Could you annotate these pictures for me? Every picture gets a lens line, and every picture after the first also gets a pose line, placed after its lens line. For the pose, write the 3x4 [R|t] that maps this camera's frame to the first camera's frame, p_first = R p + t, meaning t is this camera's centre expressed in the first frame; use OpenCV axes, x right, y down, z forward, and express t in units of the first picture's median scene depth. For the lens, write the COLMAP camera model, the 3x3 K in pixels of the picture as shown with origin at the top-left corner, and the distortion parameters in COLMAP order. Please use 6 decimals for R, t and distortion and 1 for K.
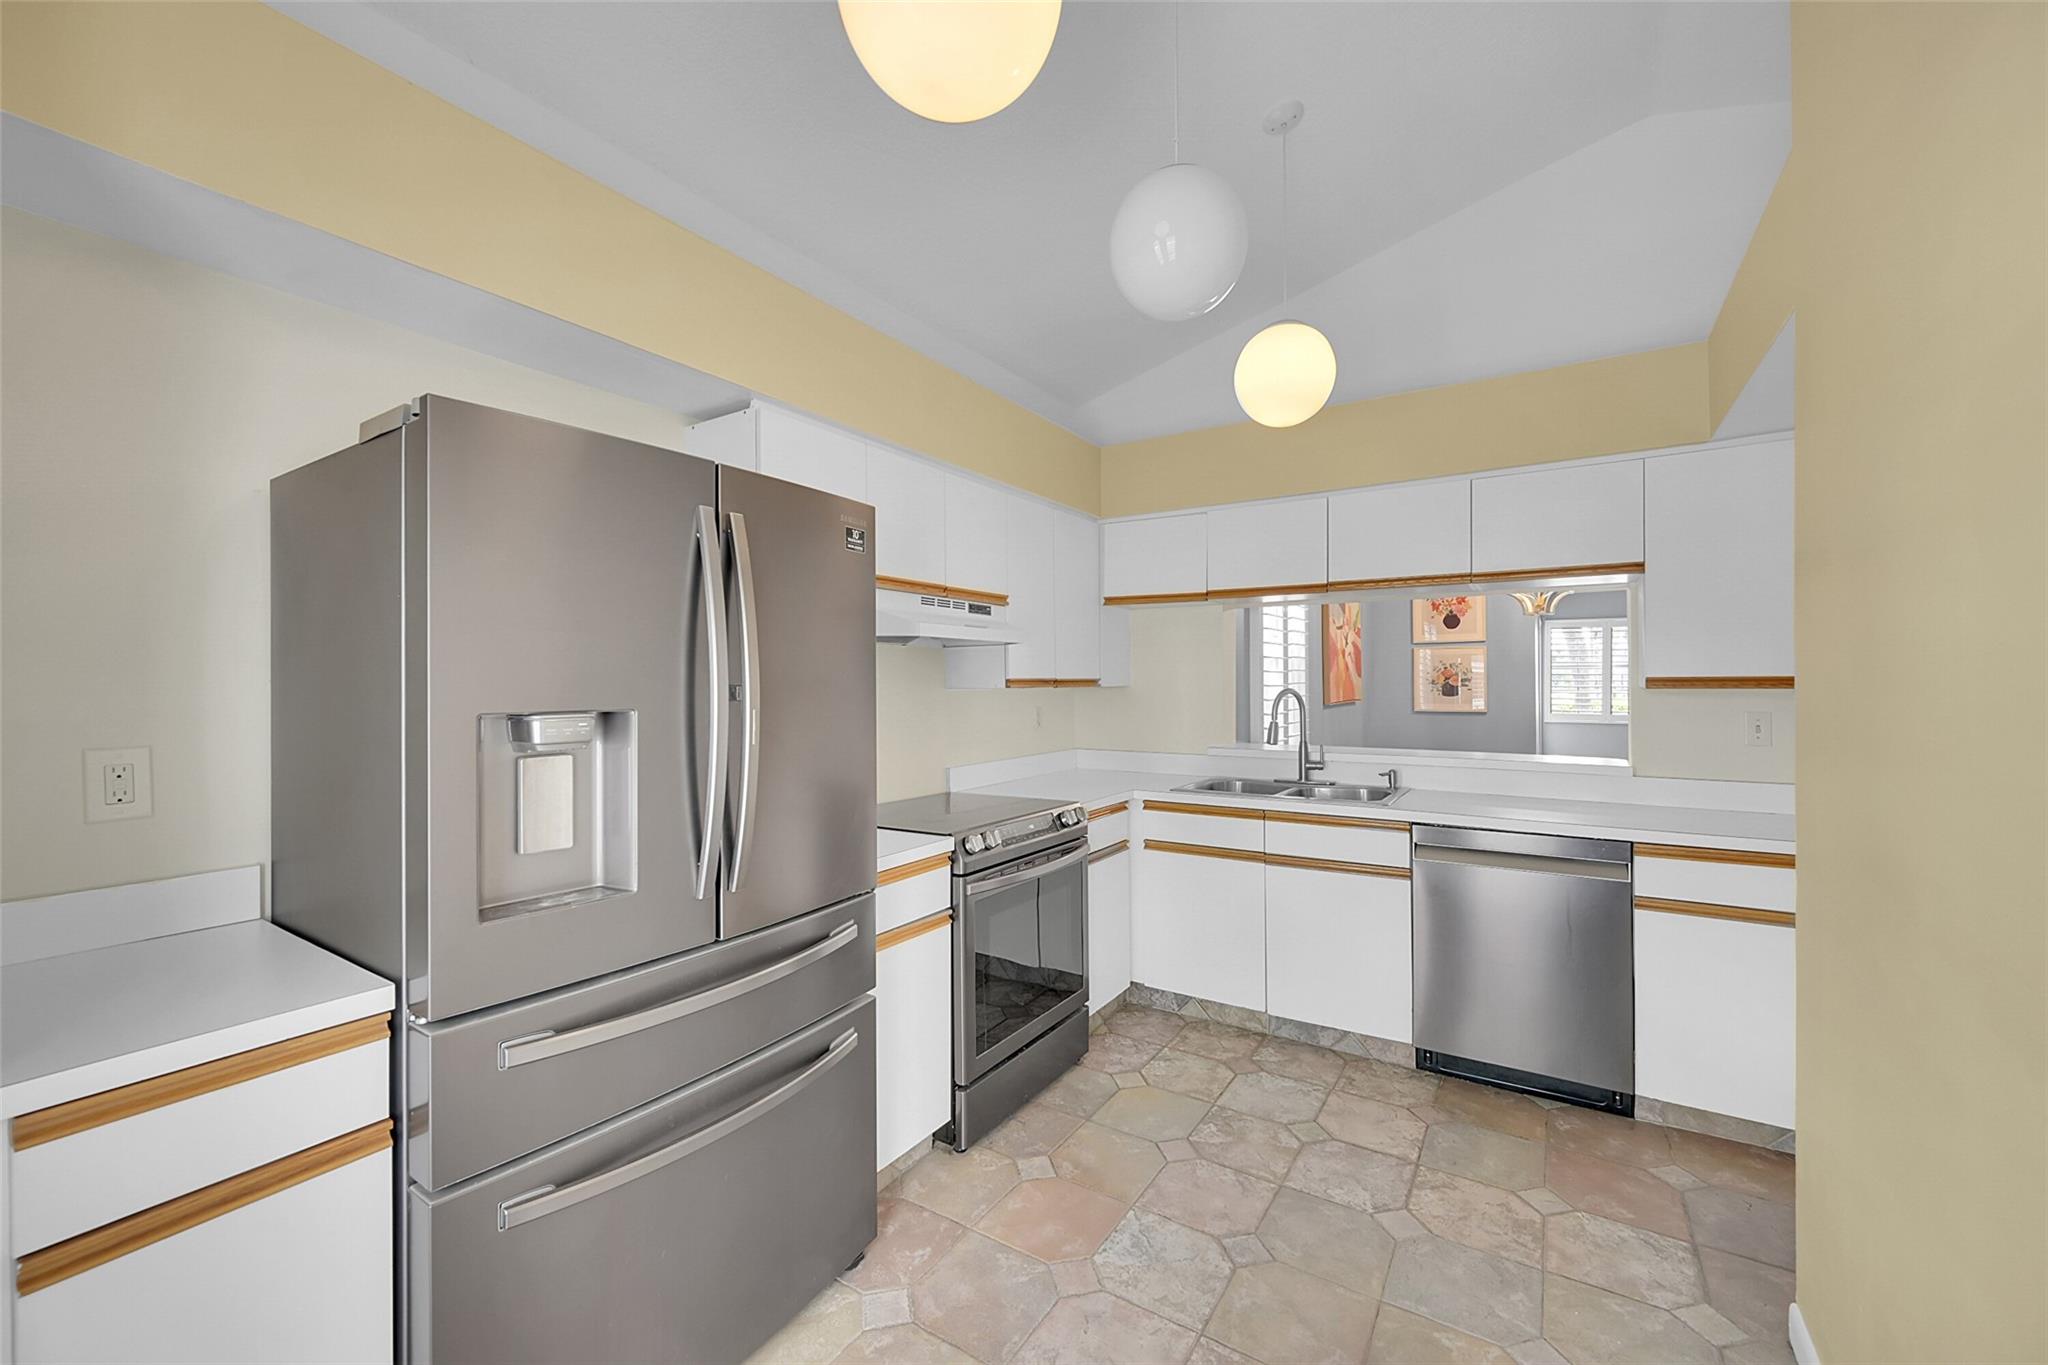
lens RADIAL K [[804.8, 0, 1027.5], [0, 804.8, 680.4], [0, 0, 1]] dist [-0.002603, -0.000151]
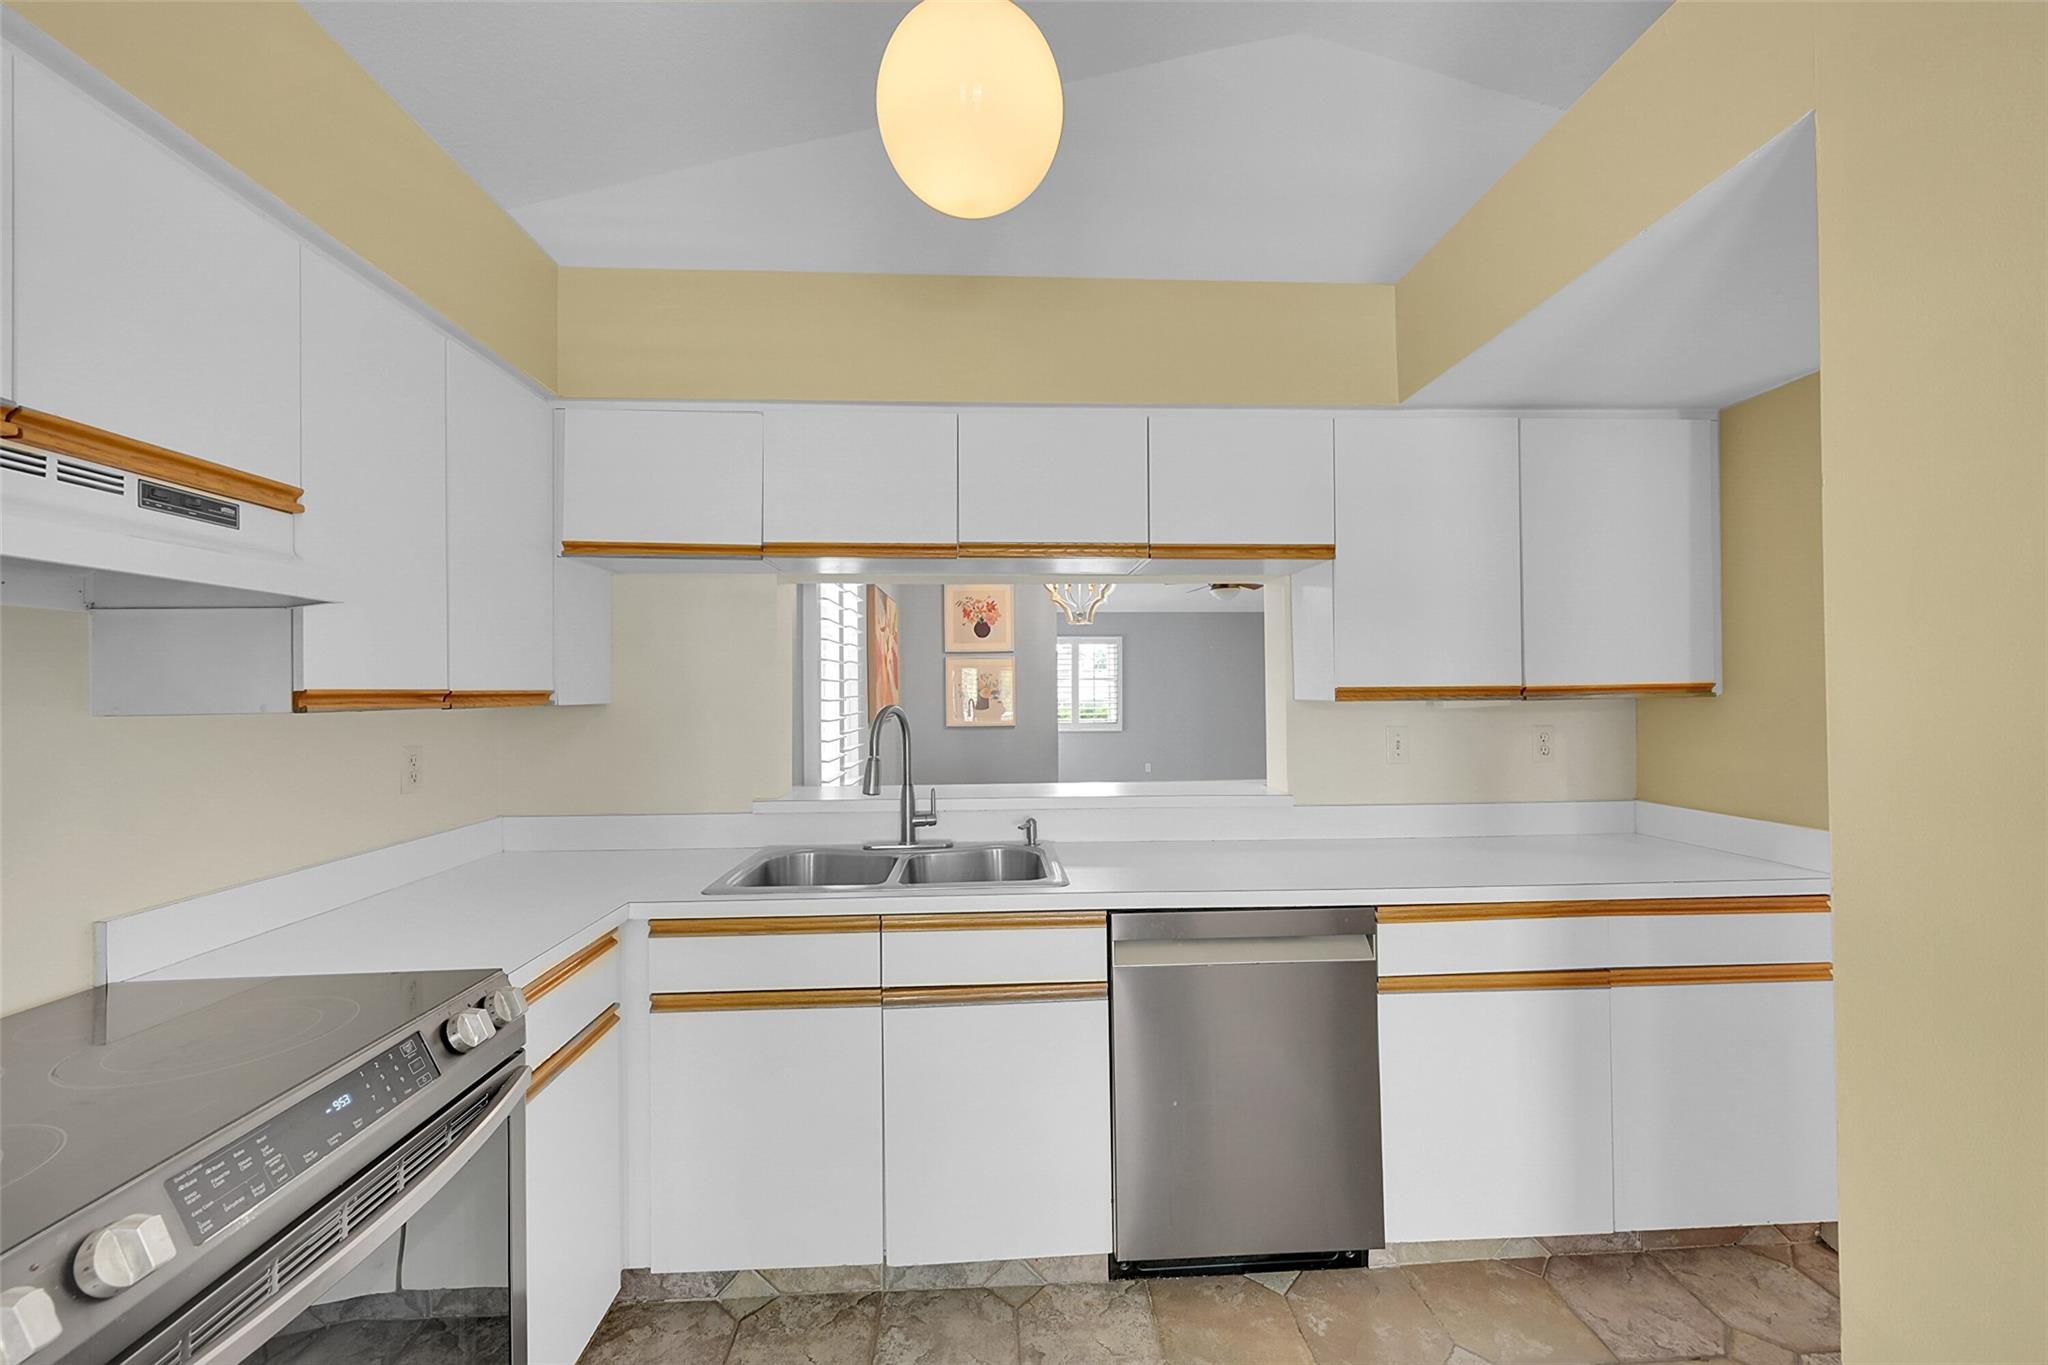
lens RADIAL K [[804.8, 0, 1027.5], [0, 804.8, 680.4], [0, 0, 1]] dist [-0.002603, -0.000151]
pose [[0.807018, 0.006175, 0.590494, 0.032575], [0.003349, 0.999881, -0.015033, 0.000266], [-0.590517, 0.014109, 0.806902, 0.434927]]
